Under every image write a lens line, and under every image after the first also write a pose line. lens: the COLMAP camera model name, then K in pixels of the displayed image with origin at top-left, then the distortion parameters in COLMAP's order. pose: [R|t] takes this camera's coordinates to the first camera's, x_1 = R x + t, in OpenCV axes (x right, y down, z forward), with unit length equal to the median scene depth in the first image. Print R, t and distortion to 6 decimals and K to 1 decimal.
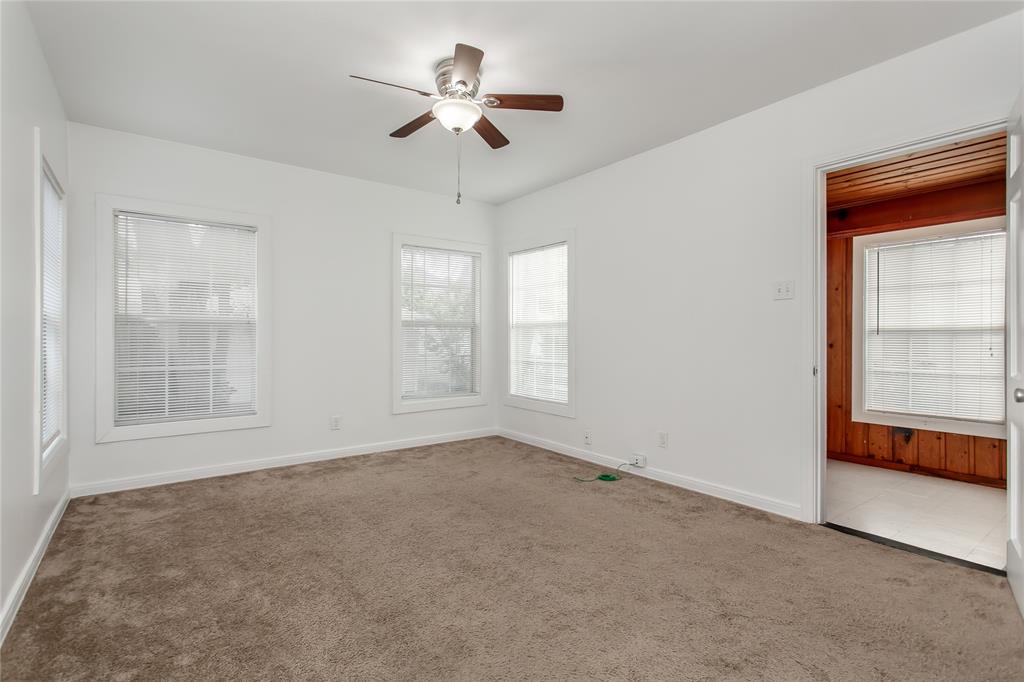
lens RADIAL K [[492.6, 0, 505.0], [0, 492.6, 339.0], [0, 0, 1]] dist [-0.001331, 0.003167]
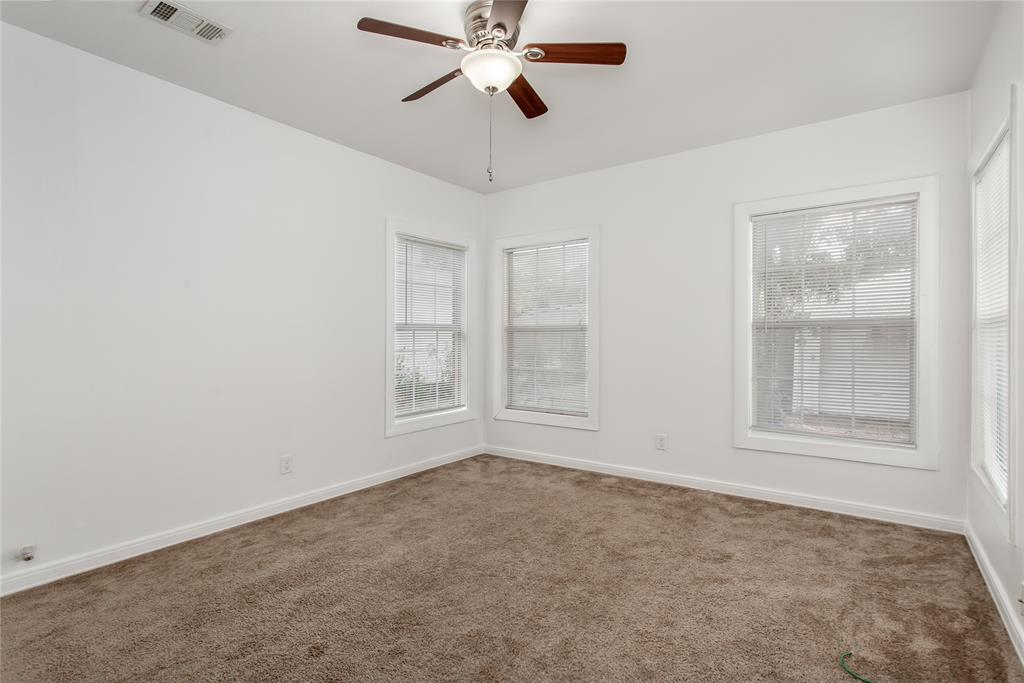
lens RADIAL K [[492.6, 0, 505.5], [0, 492.6, 340.7], [0, 0, 1]] dist [-0.001331, 0.003167]
pose [[0.285611, -0.004745, -0.958334, 0.526960], [-0.001667, 0.999984, -0.005448, -0.005937], [0.958344, 0.003153, 0.285598, 0.614112]]
